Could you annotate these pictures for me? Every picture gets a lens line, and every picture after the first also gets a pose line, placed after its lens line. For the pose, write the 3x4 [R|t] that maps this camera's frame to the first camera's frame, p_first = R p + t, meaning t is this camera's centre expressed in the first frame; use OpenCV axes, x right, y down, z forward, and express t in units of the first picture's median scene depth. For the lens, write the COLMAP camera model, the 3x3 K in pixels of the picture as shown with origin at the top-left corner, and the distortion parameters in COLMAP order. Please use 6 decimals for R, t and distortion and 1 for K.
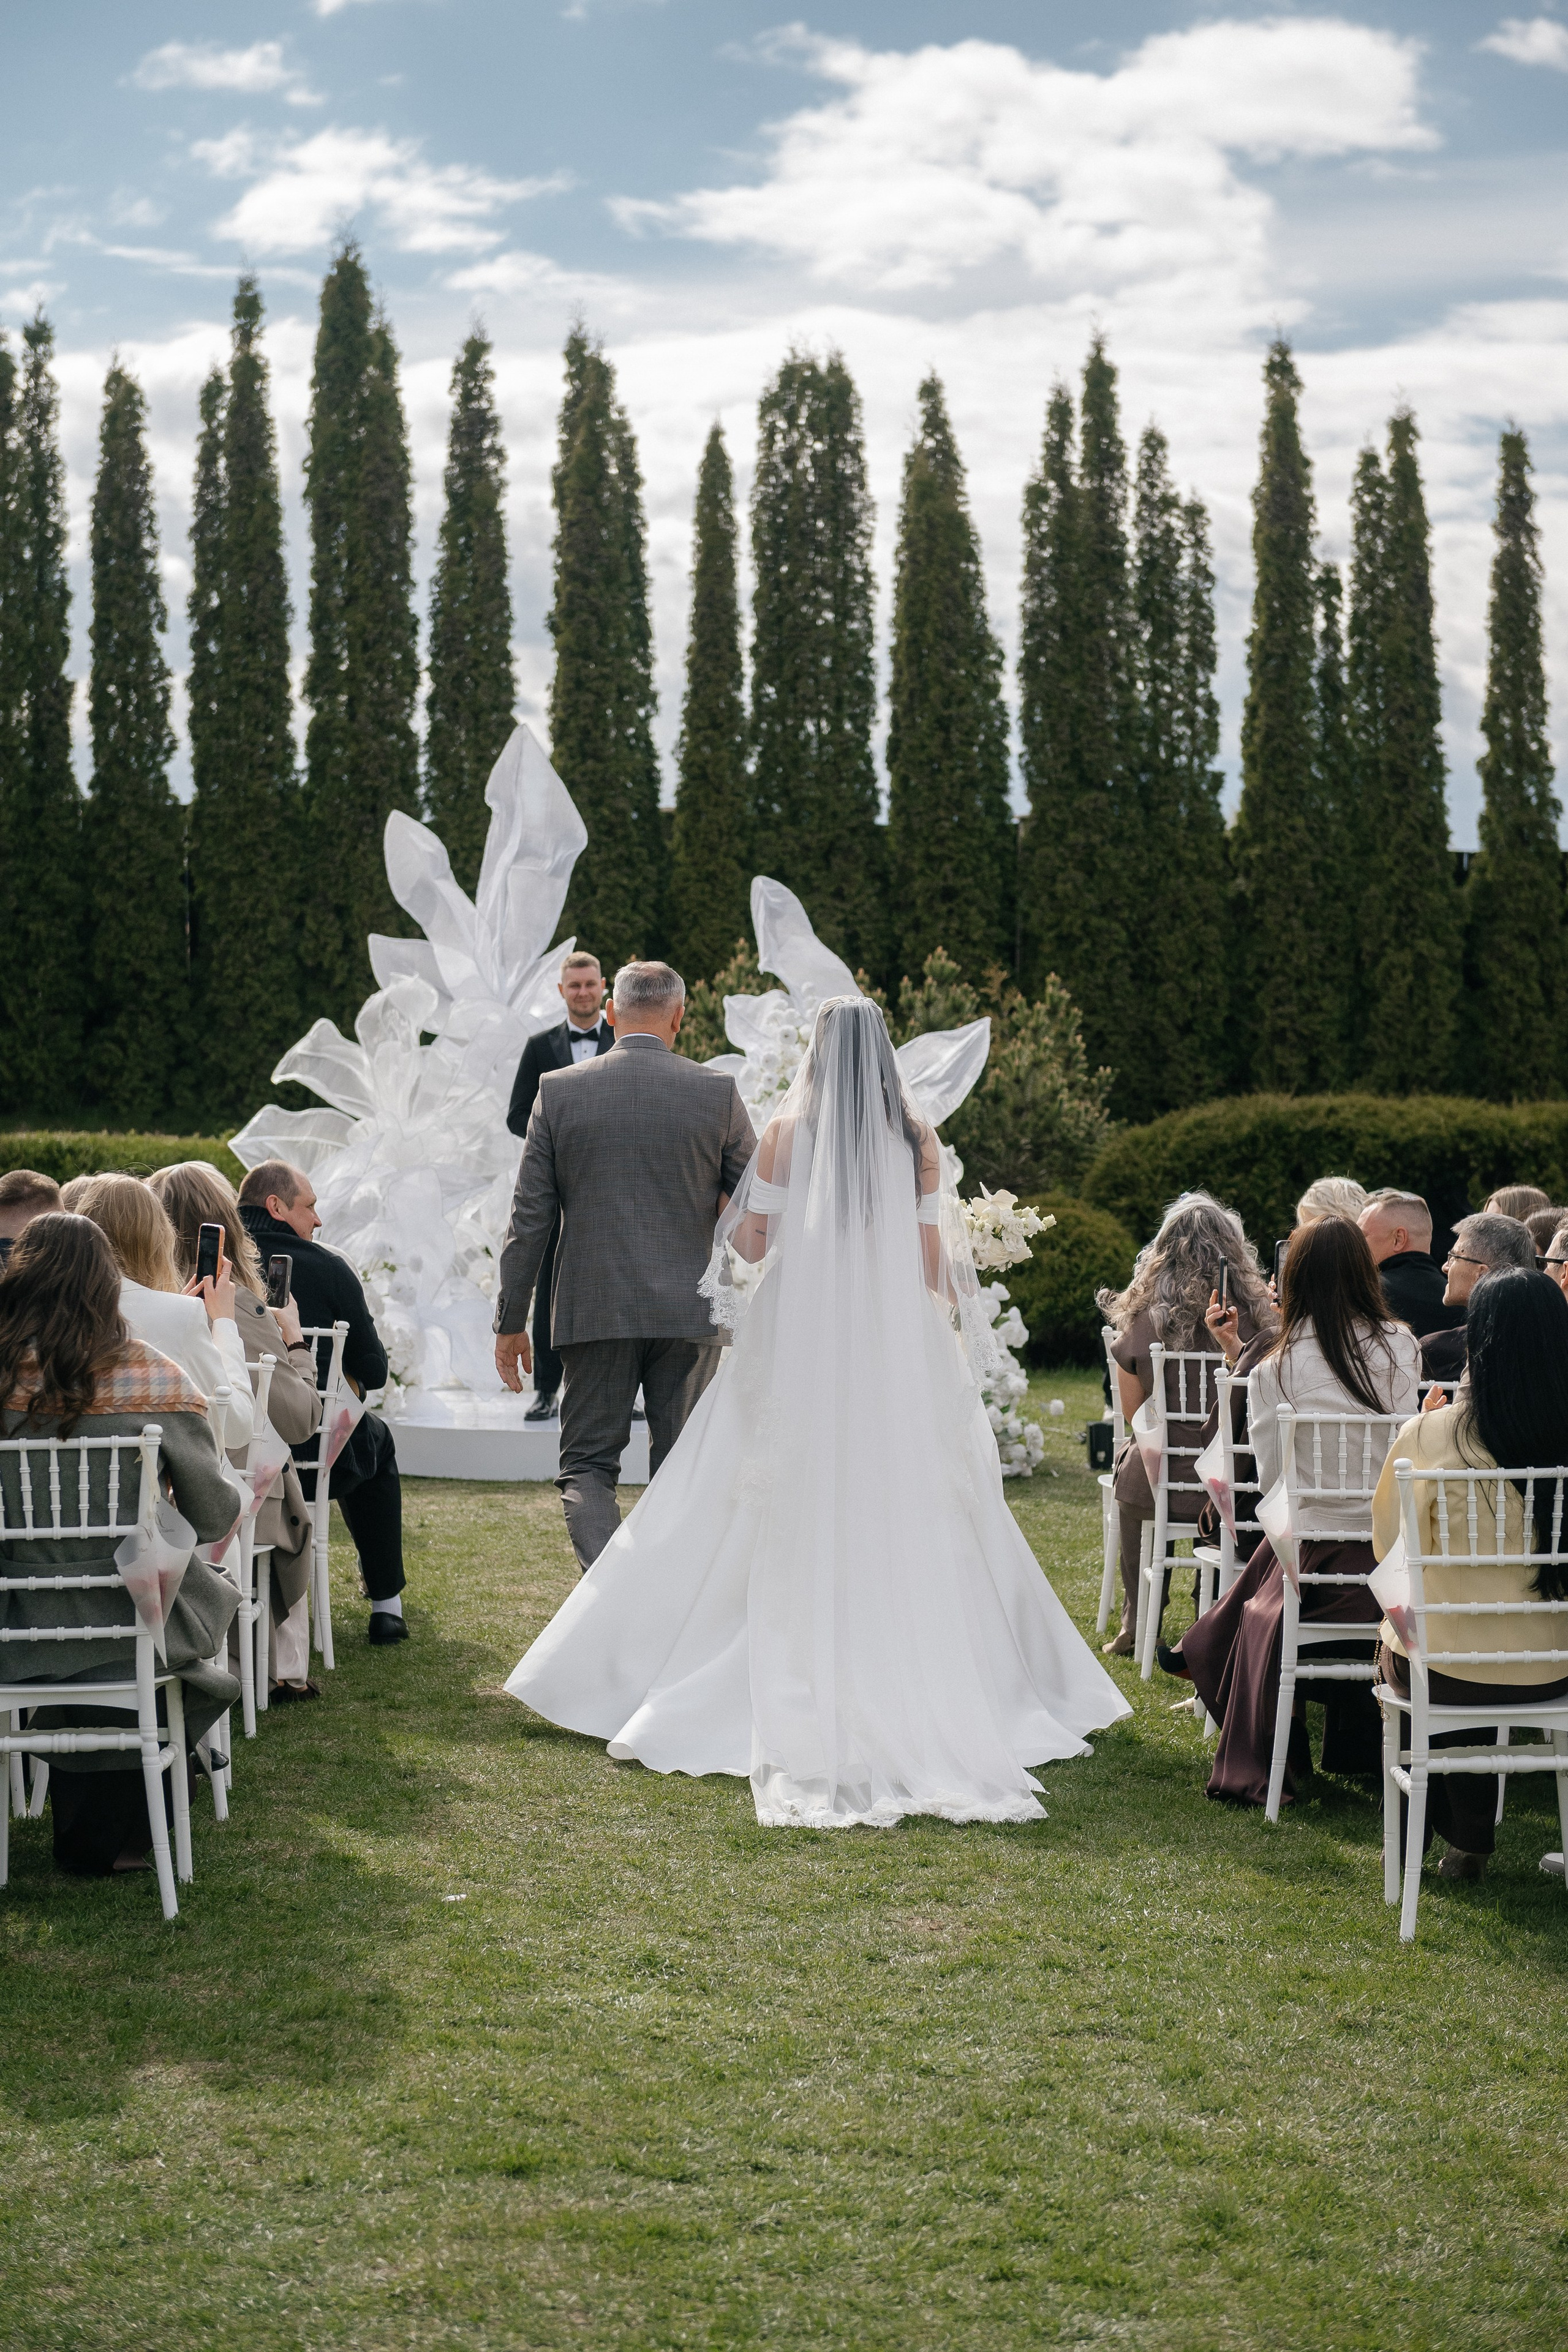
lens RADIAL K [[4541.5, 0, 794.0], [0, 4541.5, 1176.6], [0, 0, 1]] dist [-0.017944, 0.278254]
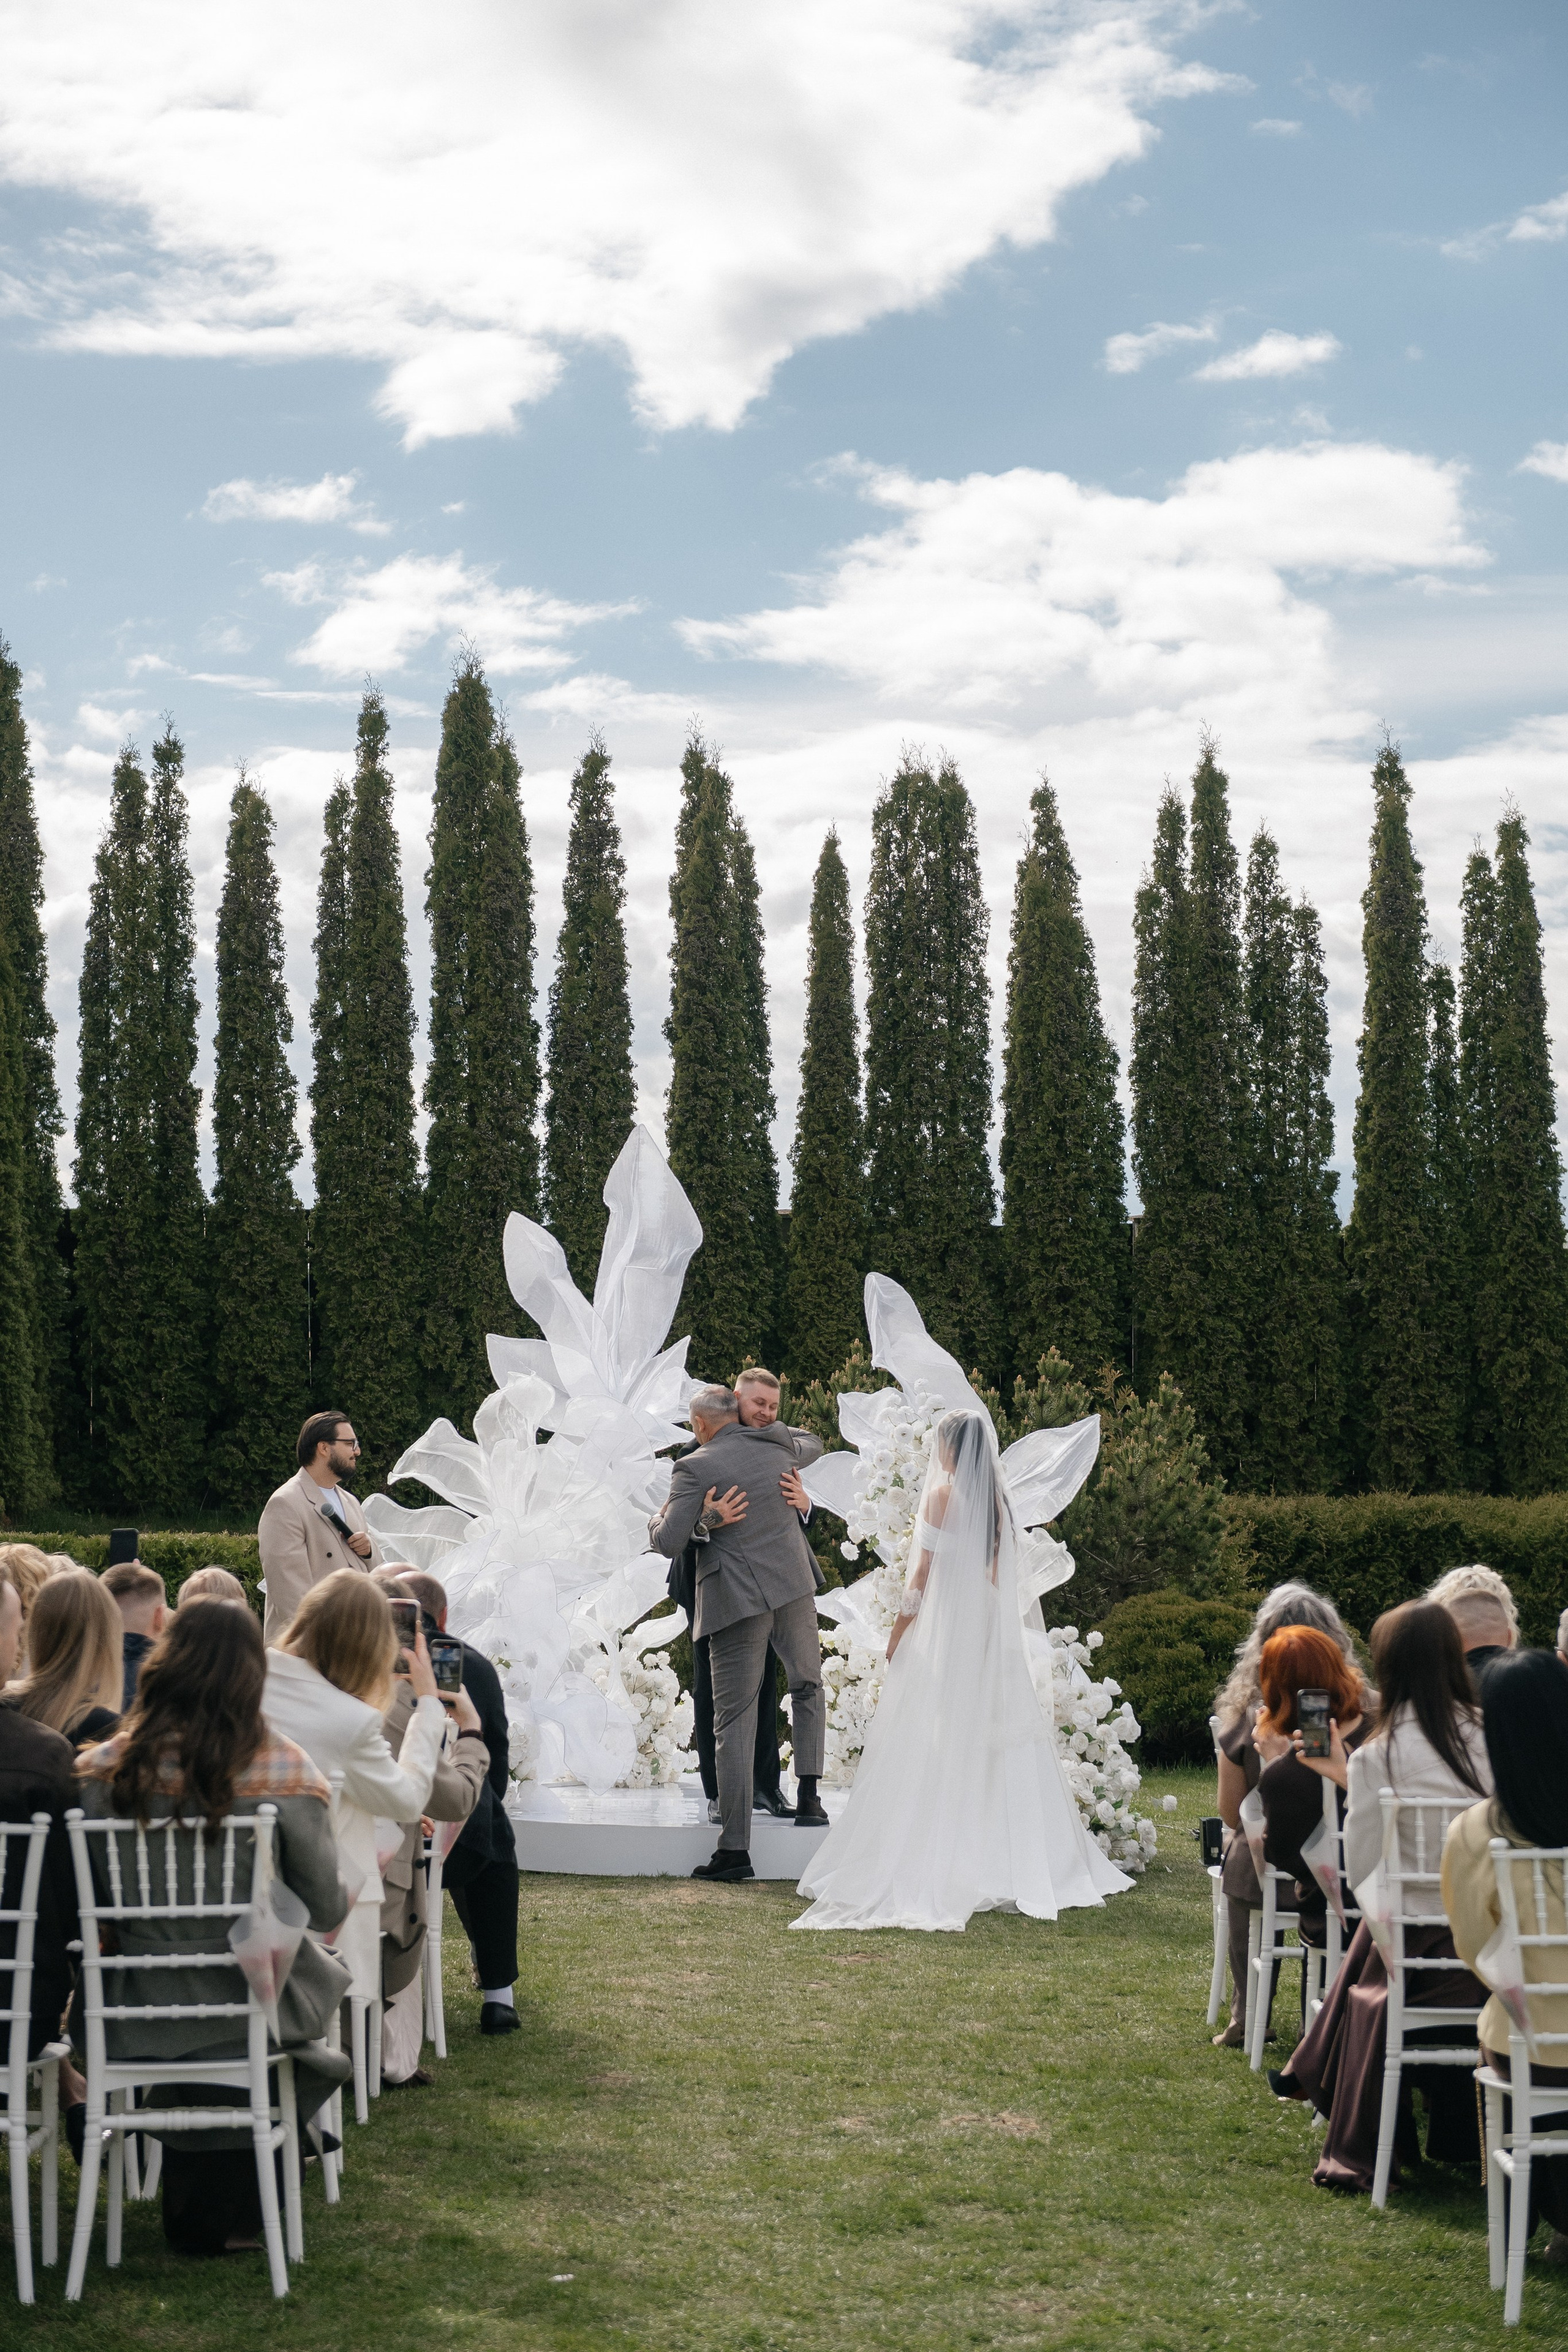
lens RADIAL K [[4545.4, 0, 743.3], [0, 4545.4, 1174.9], [0, 0, 1]] dist [0.023280, -0.184789]
pose [[0.999274, -0.005256, -0.037731, 0.001207], [0.001856, 0.995976, -0.089606, 0.001306], [0.038050, 0.089471, 0.995262, -0.006272]]
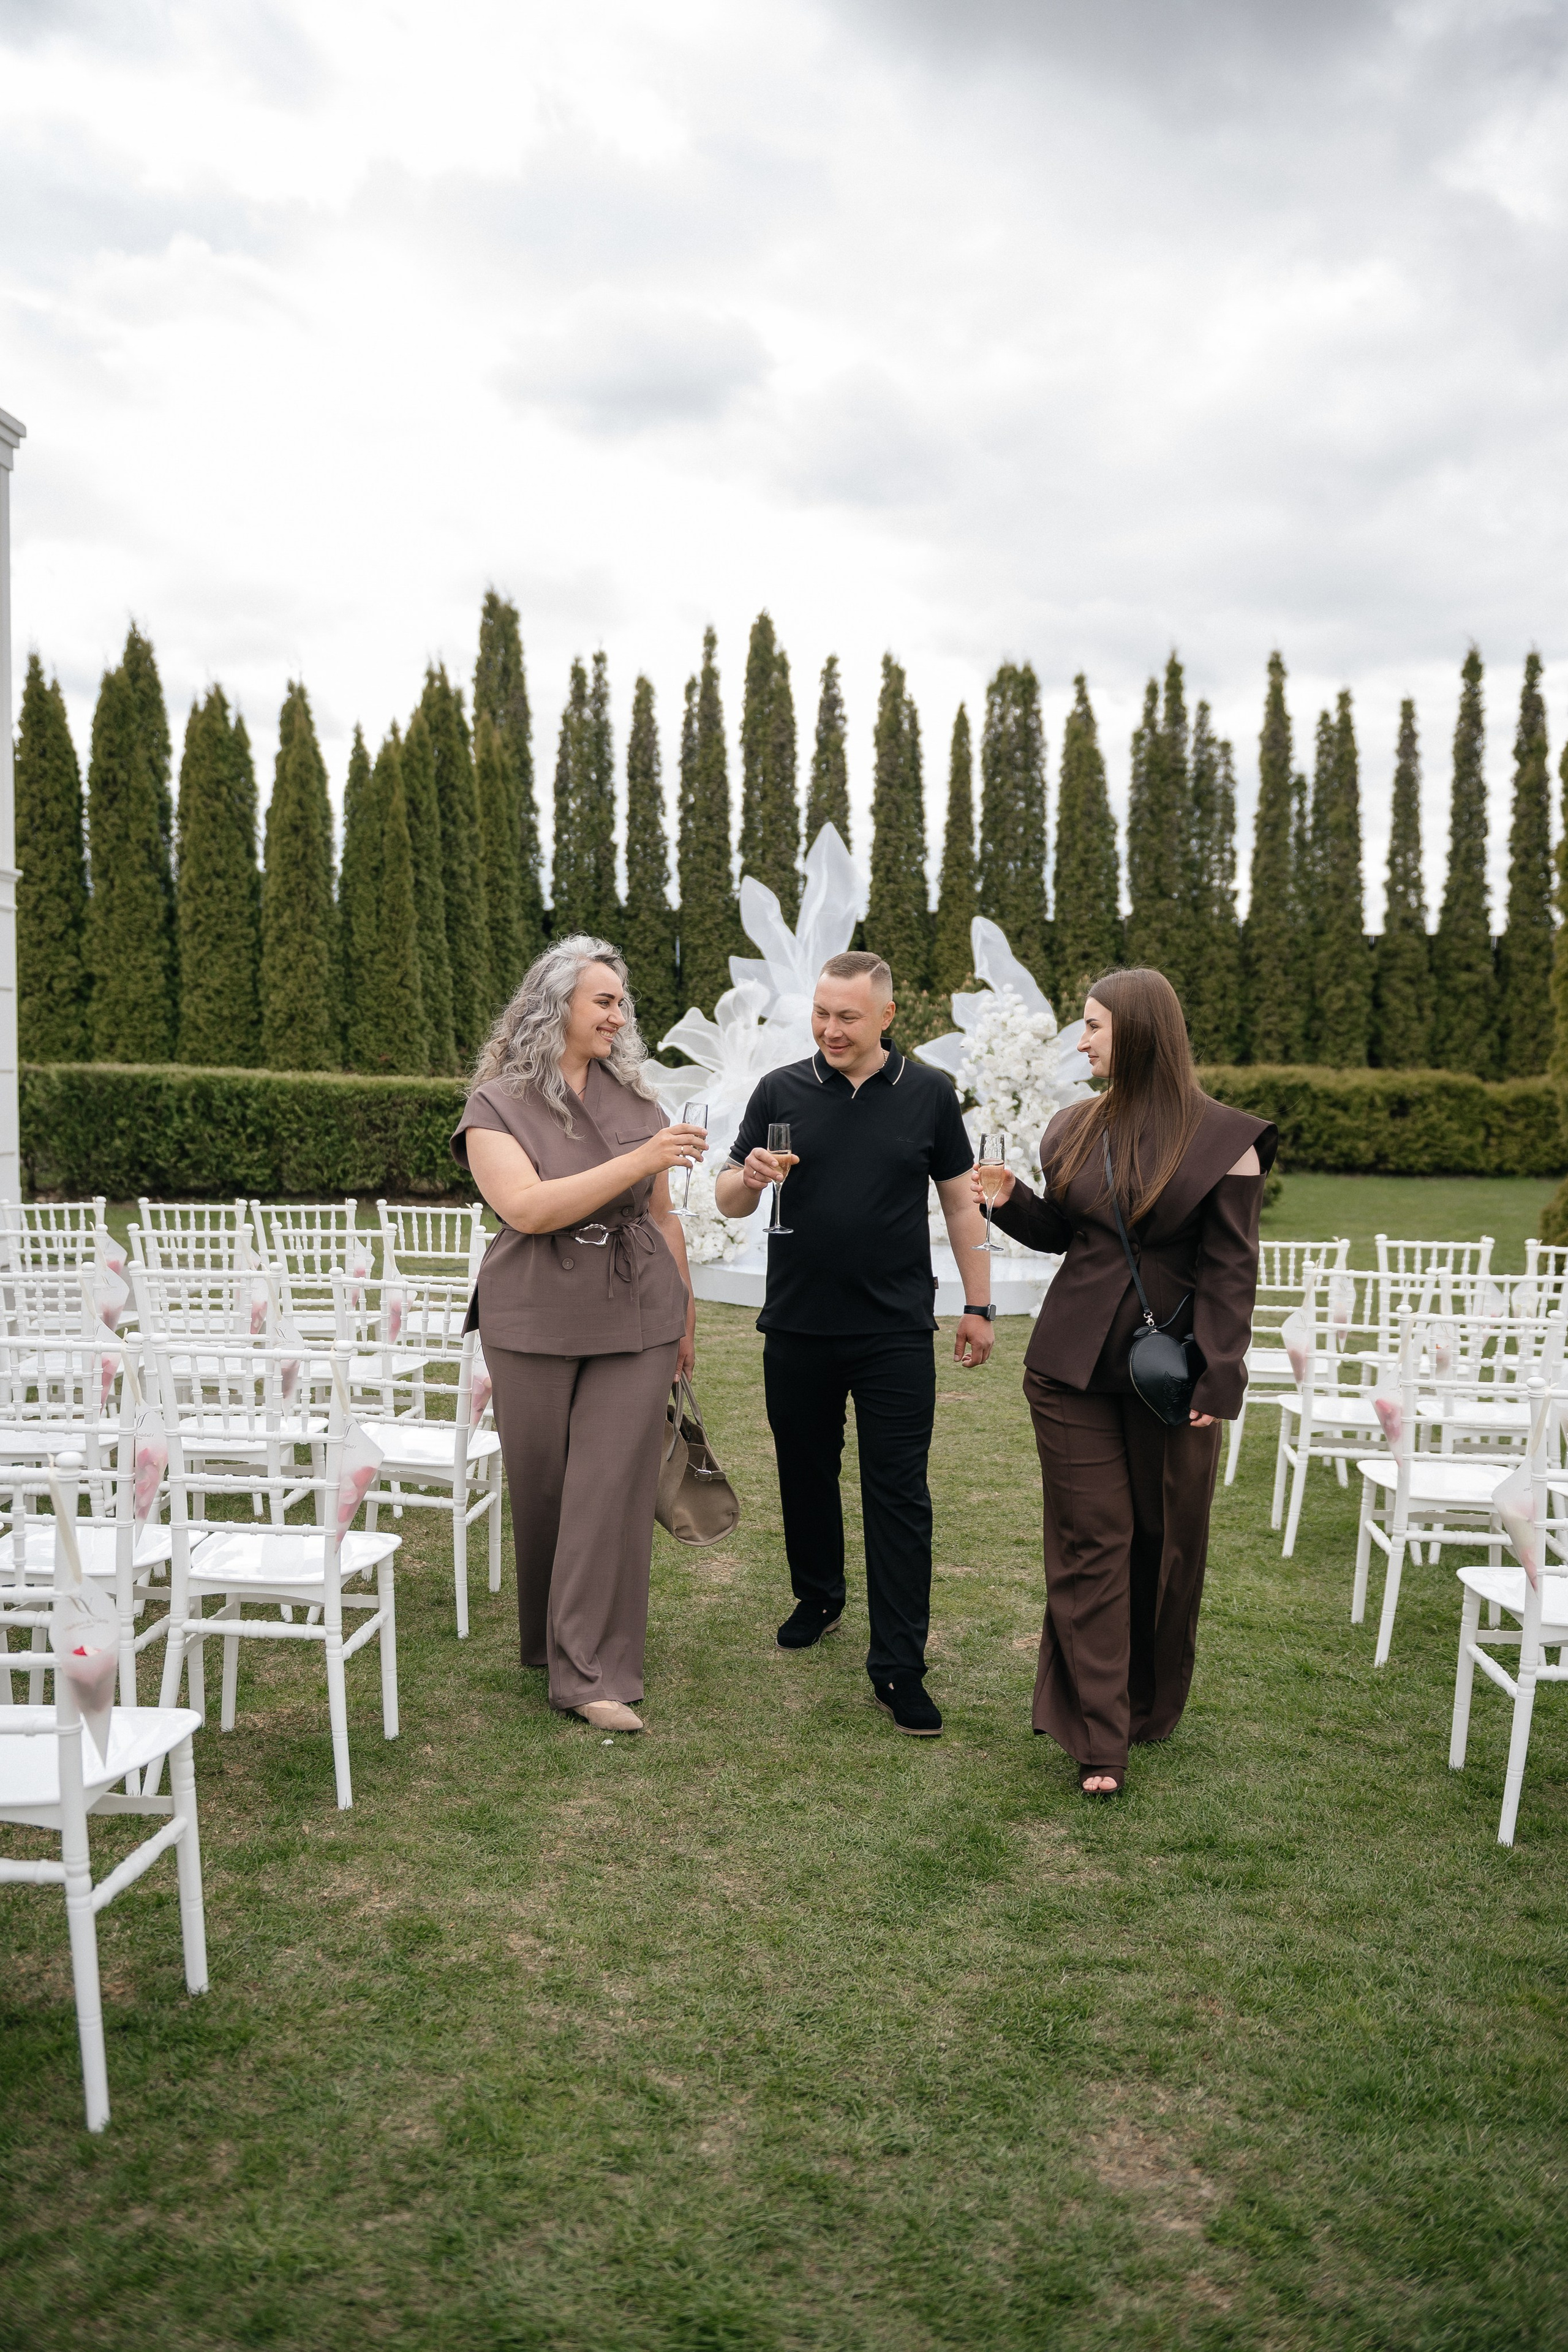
lens RADIAL K [[2035.2, 0, 752.6], [0, 2035.2, 1170.8], [0, 0, 1]] dist [0.001221, -0.006754]
pose [[0.992511, 0.012280, -0.121536, 0.001332], [-0.008493, 0.999464, 0.031629, -0.000280], [0.121859, -0.030360, 0.992083, 0.163500]]
